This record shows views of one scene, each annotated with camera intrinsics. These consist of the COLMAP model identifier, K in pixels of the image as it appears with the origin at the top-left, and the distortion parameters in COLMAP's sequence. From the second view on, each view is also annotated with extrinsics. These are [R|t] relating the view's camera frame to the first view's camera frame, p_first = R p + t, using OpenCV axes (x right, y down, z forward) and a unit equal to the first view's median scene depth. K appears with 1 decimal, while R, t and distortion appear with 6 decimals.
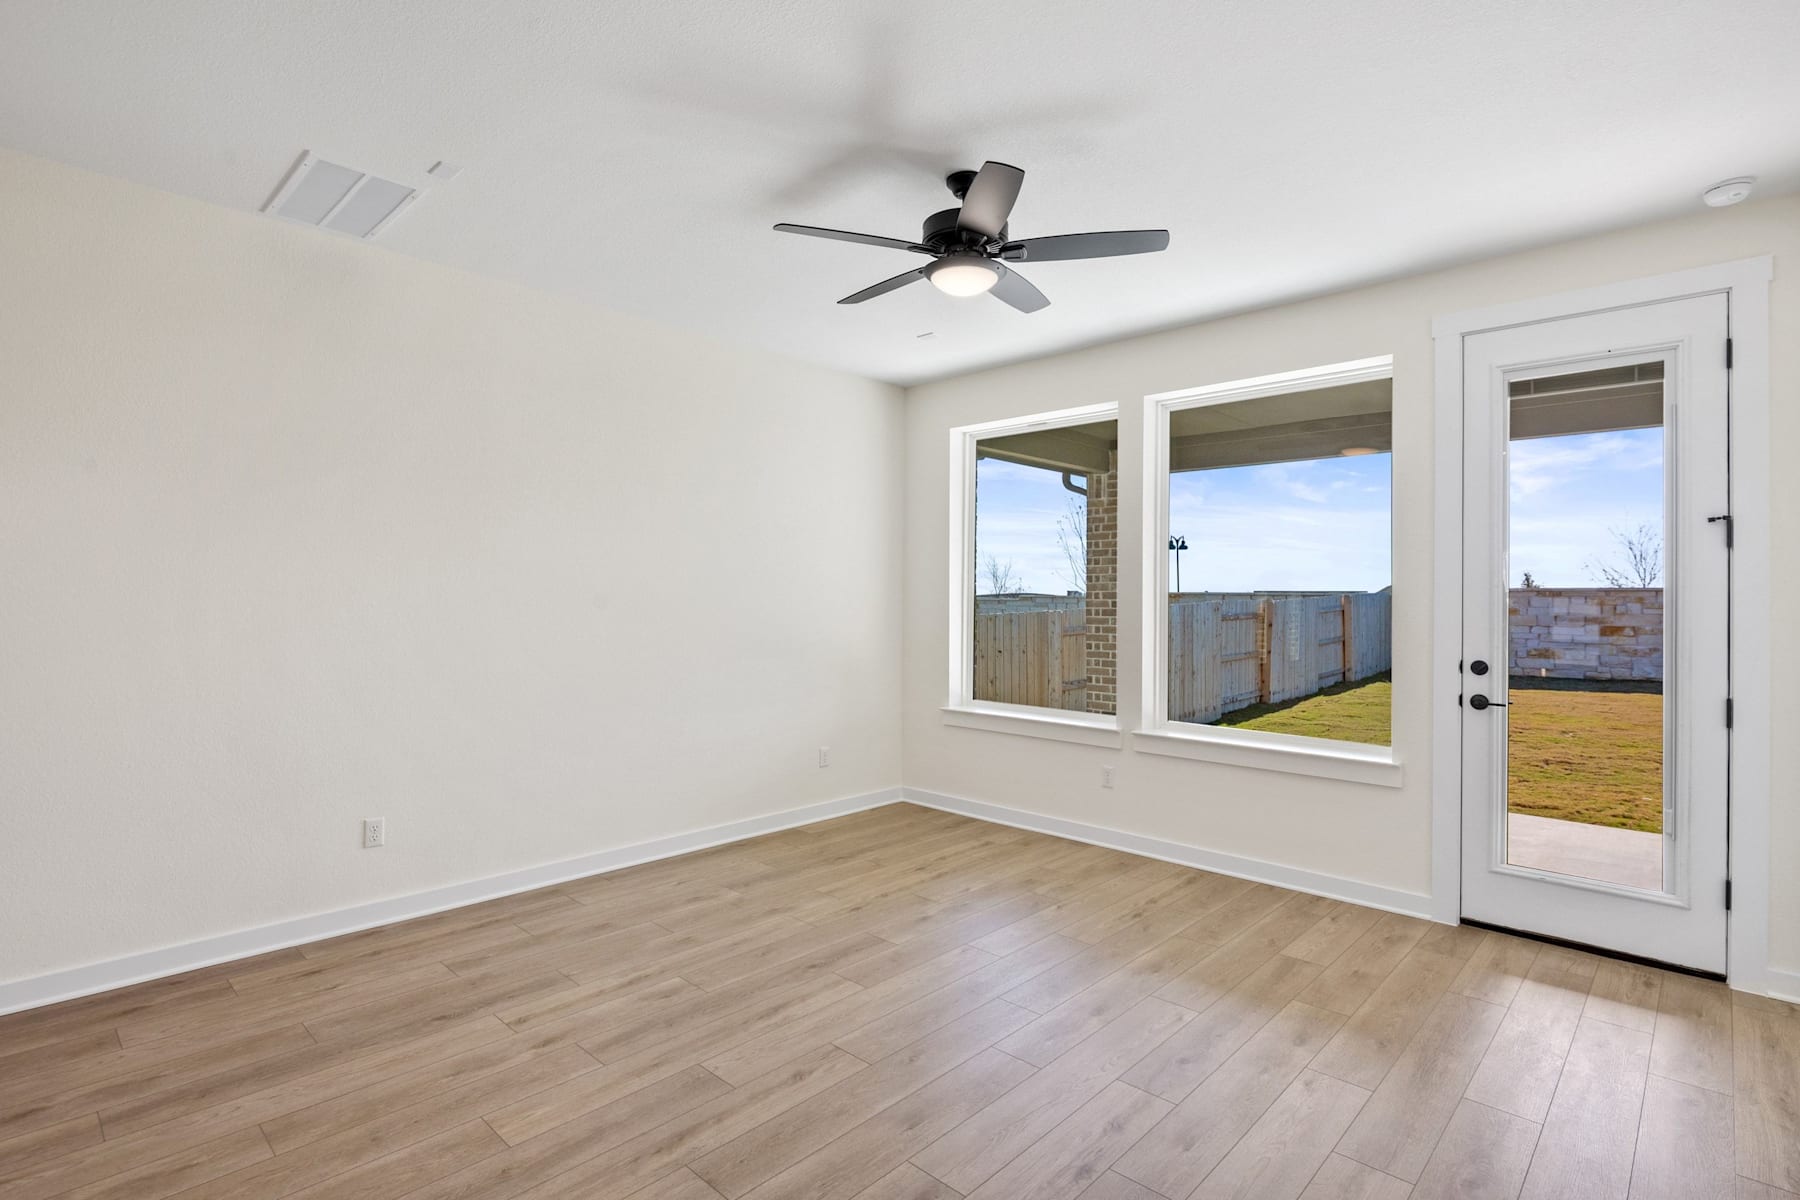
lens RADIAL K [[866.6, 0, 896.5], [0, 866.6, 594.1], [0, 0, 1]] dist [0.005850, -0.002427]
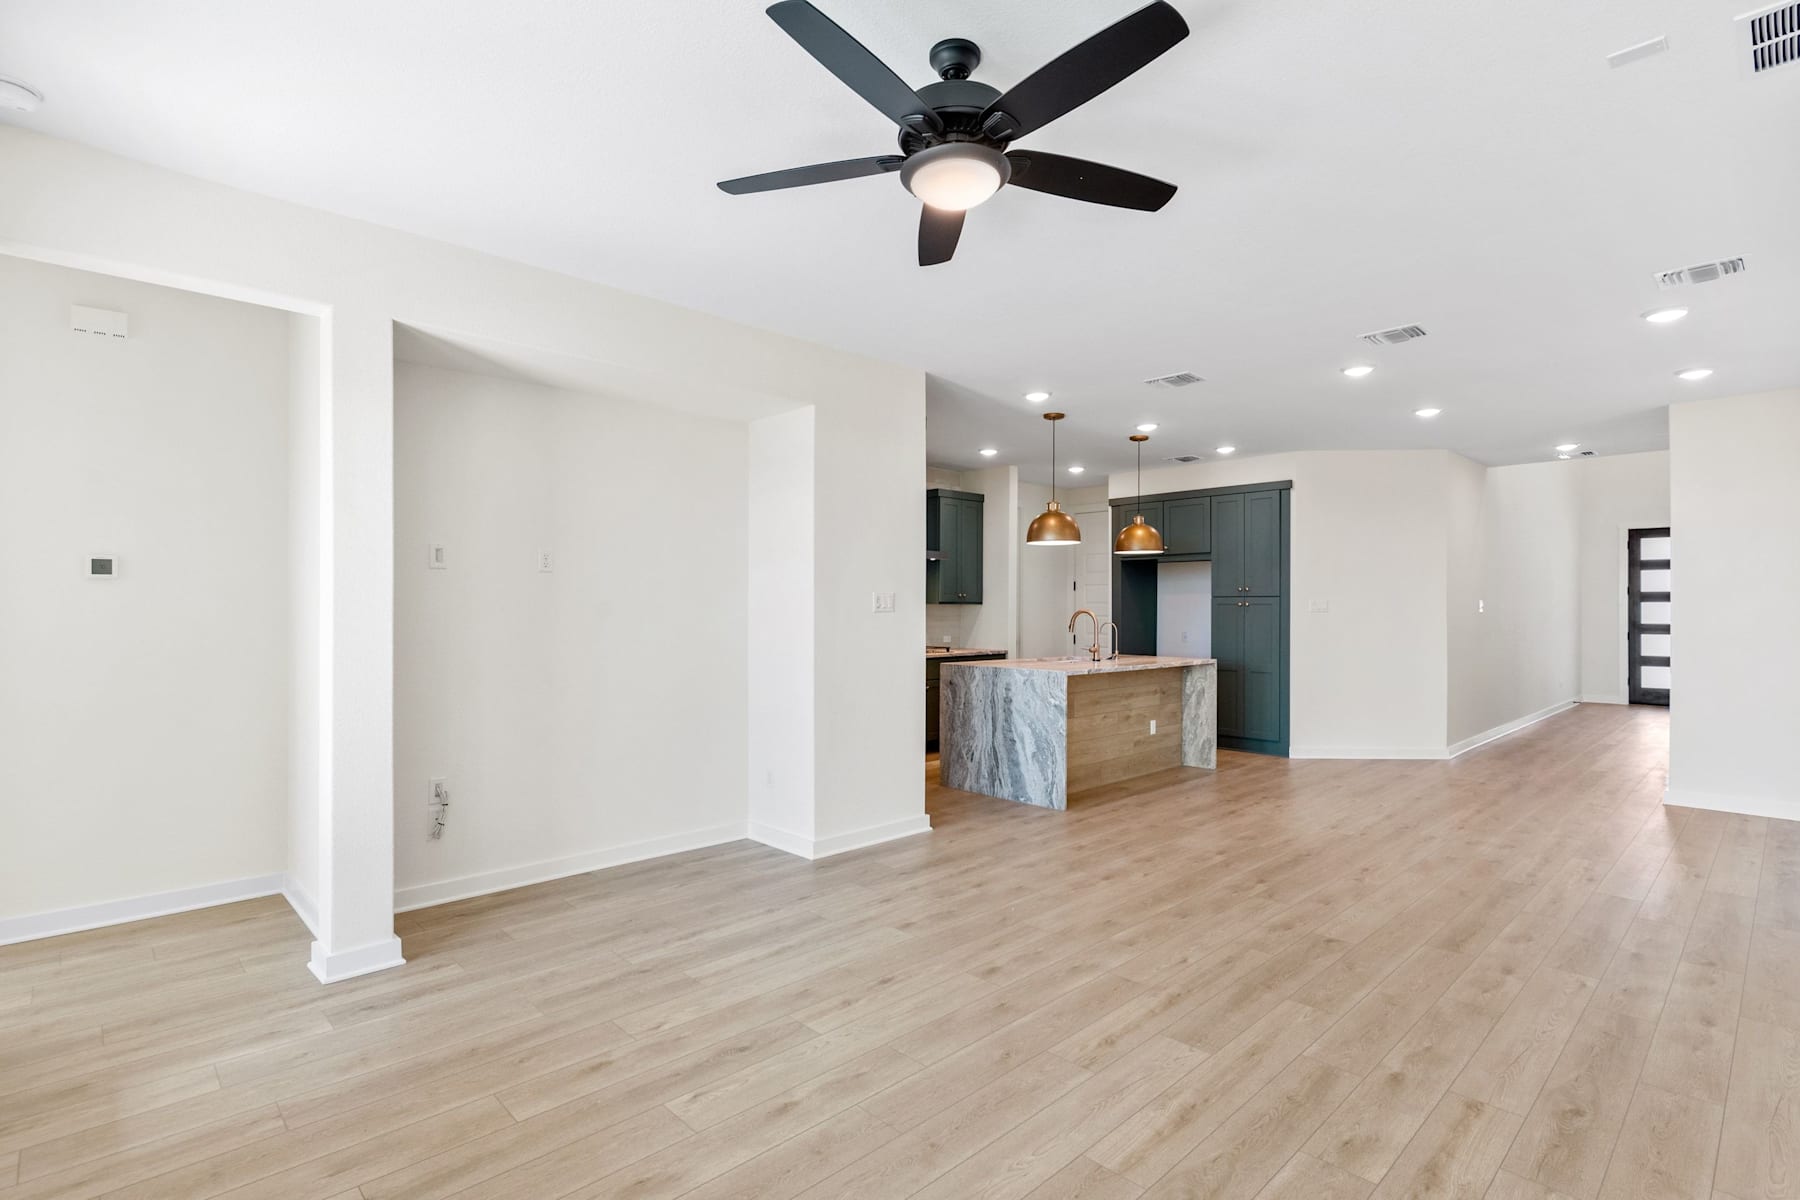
lens RADIAL K [[866.6, 0, 898.5], [0, 866.6, 612.6], [0, 0, 1]] dist [0.005850, -0.002427]
pose [[-0.998706, -0.010447, 0.049766, 0.054273], [-0.010318, 0.999943, 0.002853, 0.005827], [-0.049793, 0.002336, -0.998757, 1.096806]]
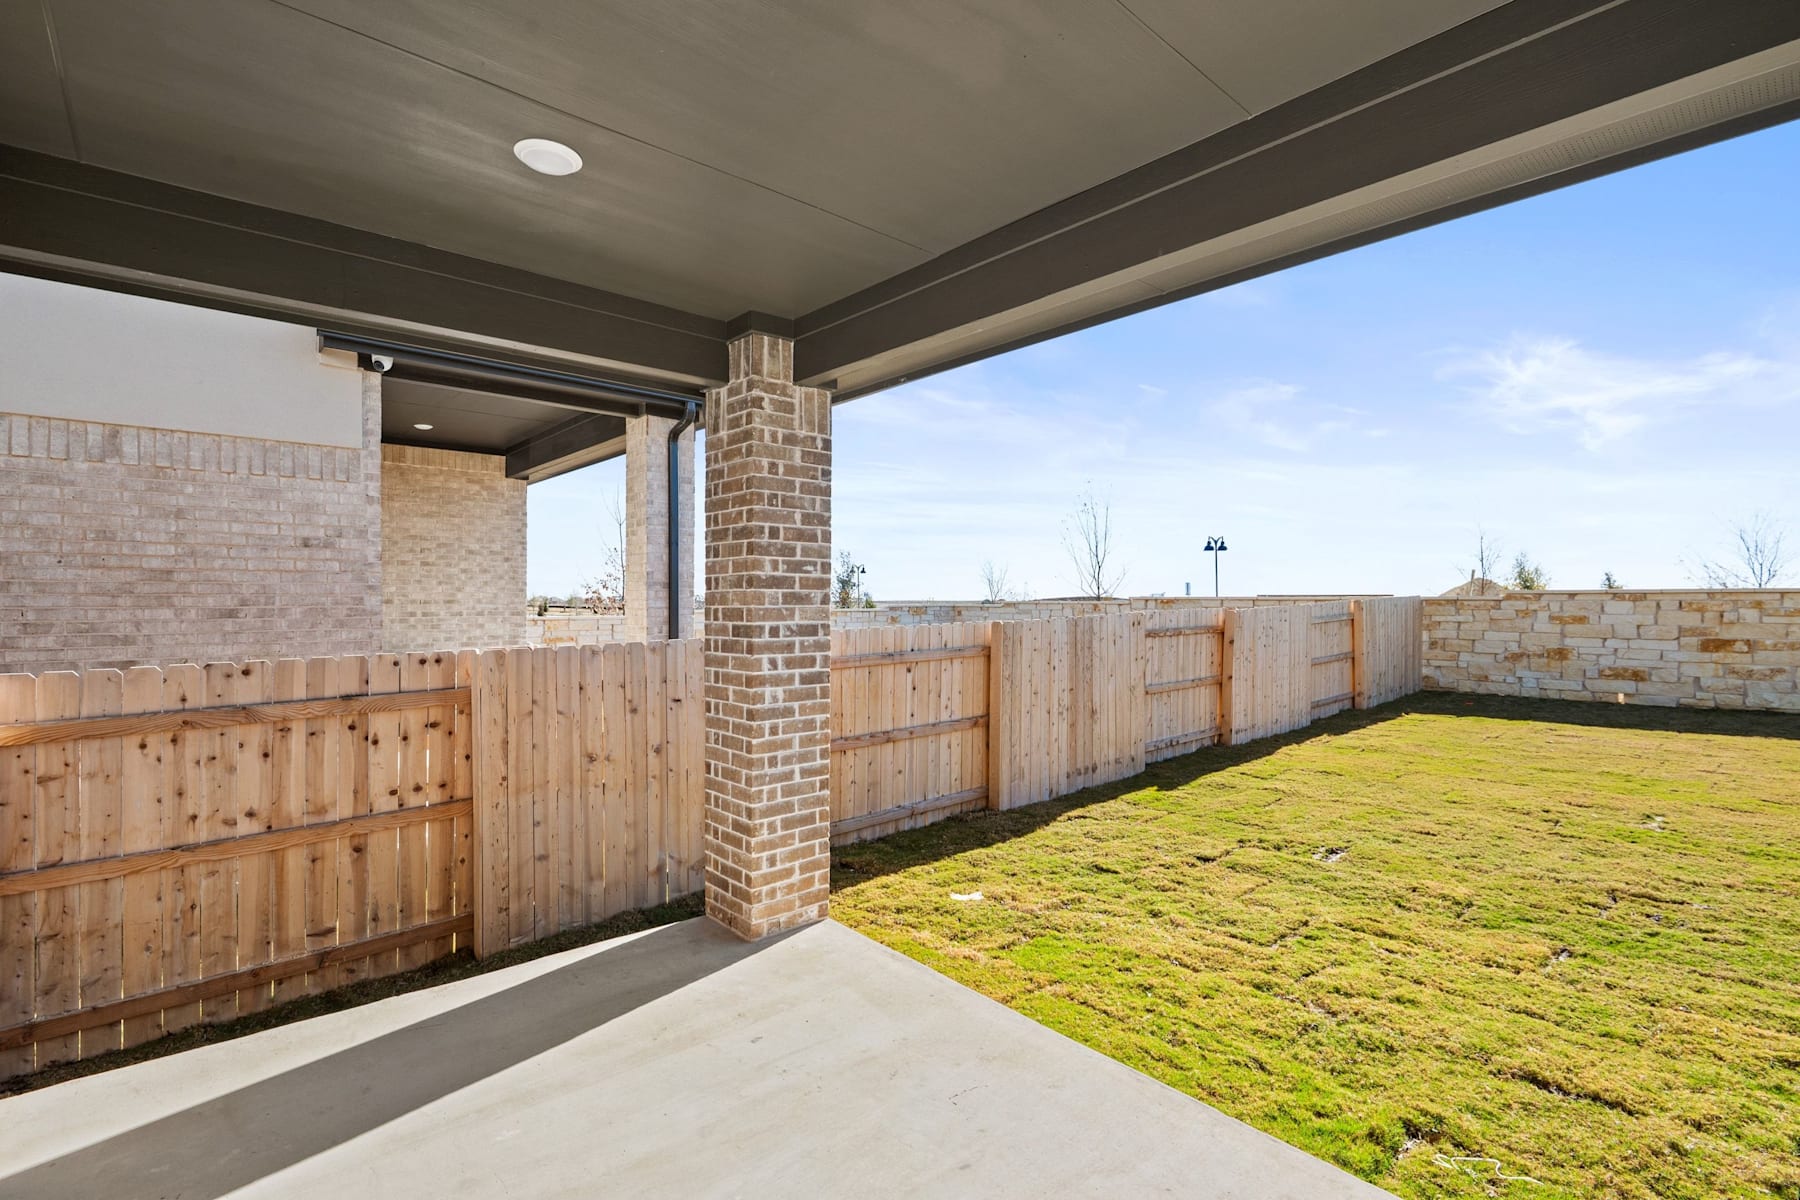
lens RADIAL K [[820.8, 0, 891.8], [0, 820.8, 606.4], [0, 0, 1]] dist [-0.001020, -0.001961]
pose [[0.995657, -0.005386, -0.092947, 0.631731], [0.006312, 0.999933, 0.009676, -0.011948], [0.092888, -0.010221, 0.995624, 0.814060]]
